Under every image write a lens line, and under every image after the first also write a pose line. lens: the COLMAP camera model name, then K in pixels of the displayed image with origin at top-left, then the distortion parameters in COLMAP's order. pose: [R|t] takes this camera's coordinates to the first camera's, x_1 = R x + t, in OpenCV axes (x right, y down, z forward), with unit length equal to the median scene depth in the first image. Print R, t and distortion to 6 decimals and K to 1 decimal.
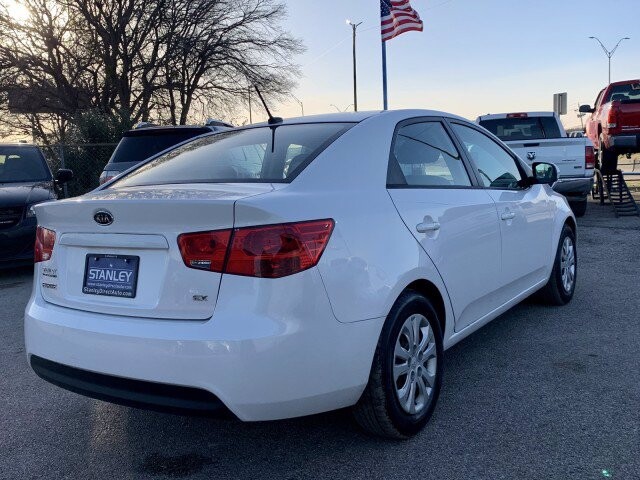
lens RADIAL K [[842.4, 0, 320.0], [0, 842.4, 240.0], [0, 0, 1]] dist [-0.019471, -0.027624]
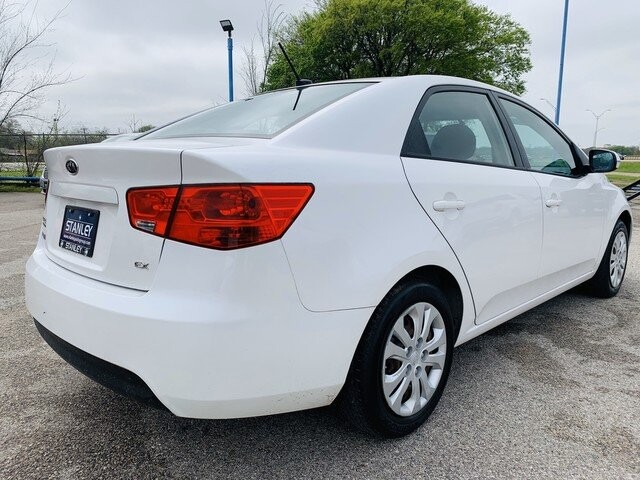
lens RADIAL K [[564.9, 0, 320.0], [0, 564.9, 240.0], [0, 0, 1]] dist [-0.041934, -0.005250]
pose [[0.974630, 0.088846, -0.205433, 0.133993], [-0.079083, 0.995334, 0.055273, -0.001468], [0.209385, -0.037625, 0.977109, 0.447267]]
